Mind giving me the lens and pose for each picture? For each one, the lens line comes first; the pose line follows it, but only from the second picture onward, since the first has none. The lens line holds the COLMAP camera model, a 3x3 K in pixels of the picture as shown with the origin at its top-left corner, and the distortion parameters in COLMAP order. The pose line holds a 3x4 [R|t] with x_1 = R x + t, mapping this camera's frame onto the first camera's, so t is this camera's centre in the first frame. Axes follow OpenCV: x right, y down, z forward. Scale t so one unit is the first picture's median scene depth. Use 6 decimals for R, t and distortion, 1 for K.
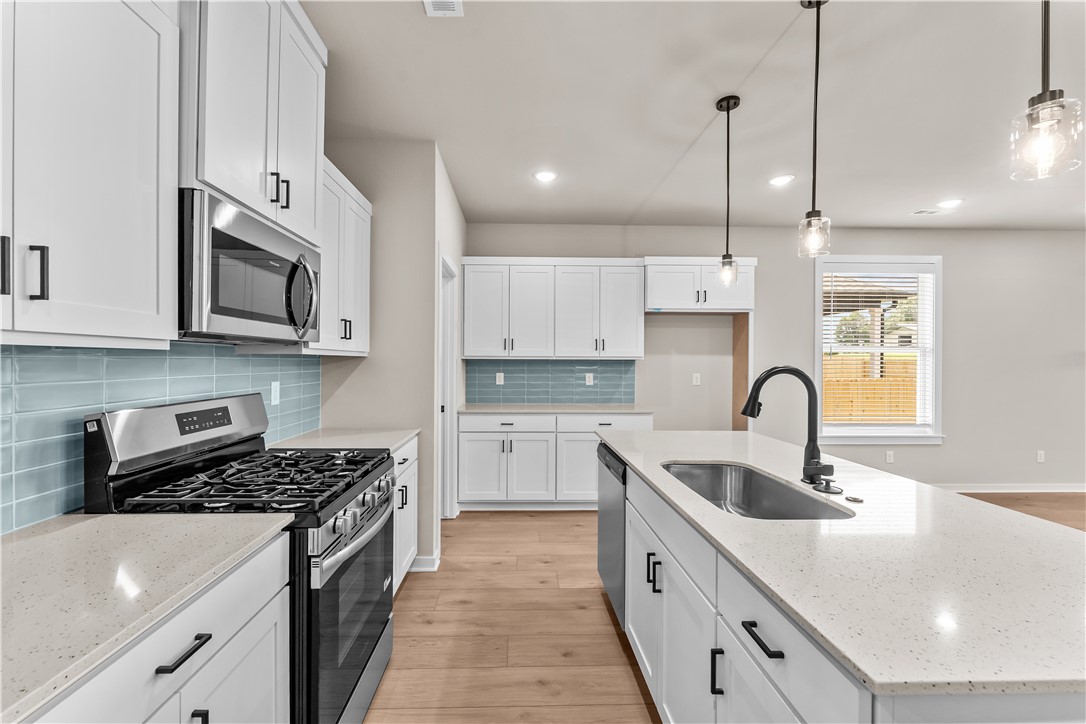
lens RADIAL K [[443.2, 0, 532.7], [0, 443.2, 361.9], [0, 0, 1]] dist [-0.001185, -0.000542]
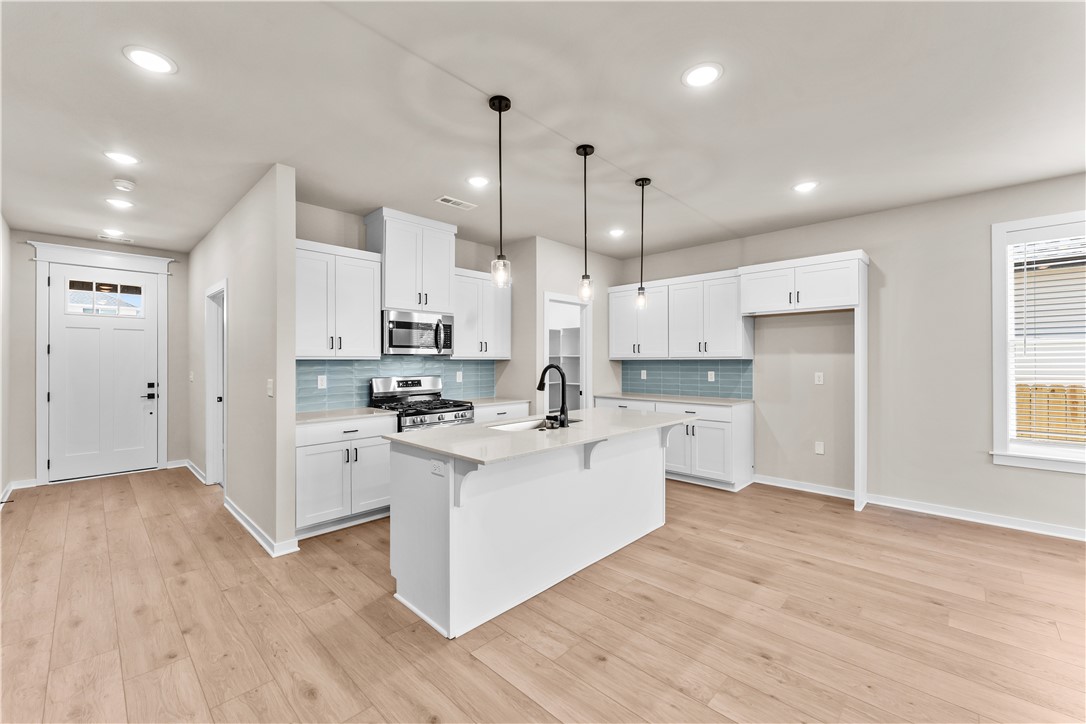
lens RADIAL K [[443.2, 0, 542.0], [0, 443.2, 359.1], [0, 0, 1]] dist [-0.001185, -0.000542]
pose [[0.701608, -0.009621, -0.712498, 0.751789], [0.005219, 0.999951, -0.008363, 0.001678], [0.712544, 0.002149, 0.701624, -0.151067]]
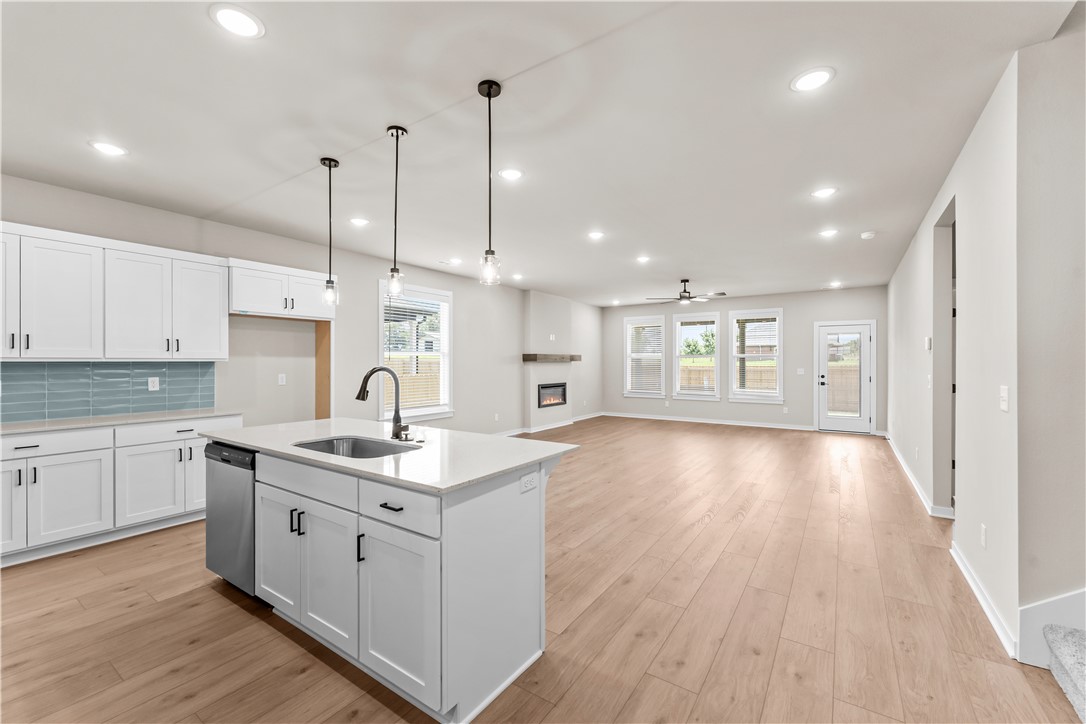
lens RADIAL K [[443.2, 0, 538.3], [0, 443.2, 361.5], [0, 0, 1]] dist [-0.001185, -0.000542]
pose [[0.587625, -0.004038, 0.809124, -0.155083], [0.004841, 0.999987, 0.001474, -0.003393], [-0.809119, 0.003051, 0.587637, -0.153527]]
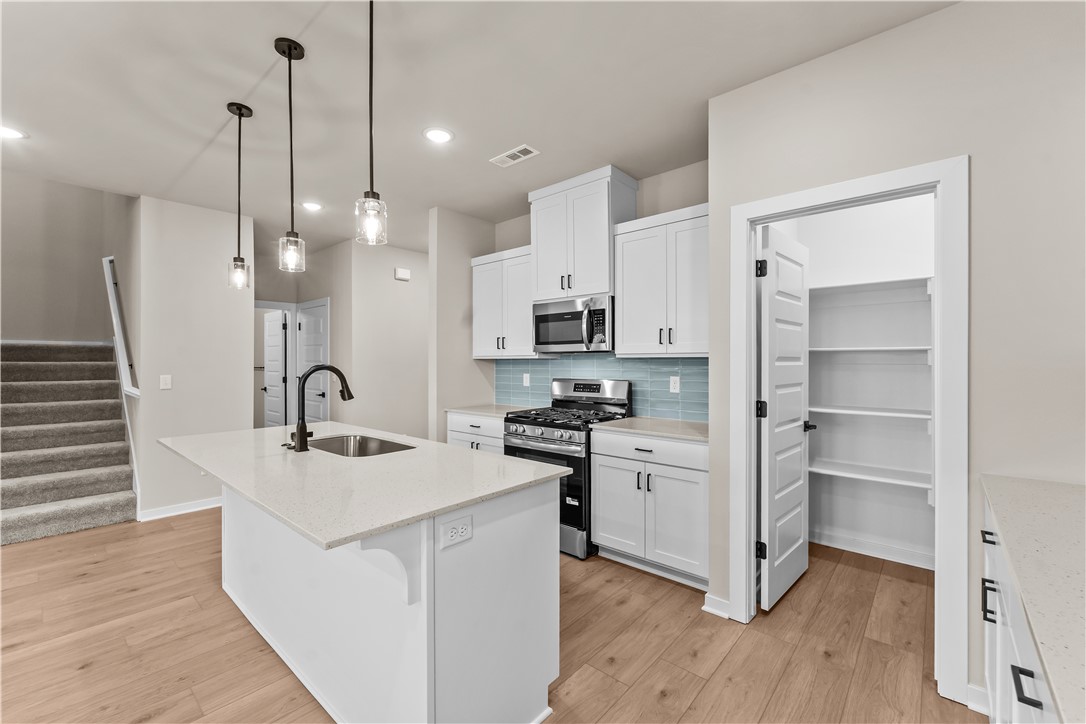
lens RADIAL K [[443.2, 0, 541.2], [0, 443.2, 367.2], [0, 0, 1]] dist [-0.001185, -0.000542]
pose [[-0.679894, 0.005399, -0.733290, 0.442306], [-0.001999, 0.999956, 0.009216, 0.001532], [0.733307, 0.007732, -0.679853, 0.974688]]
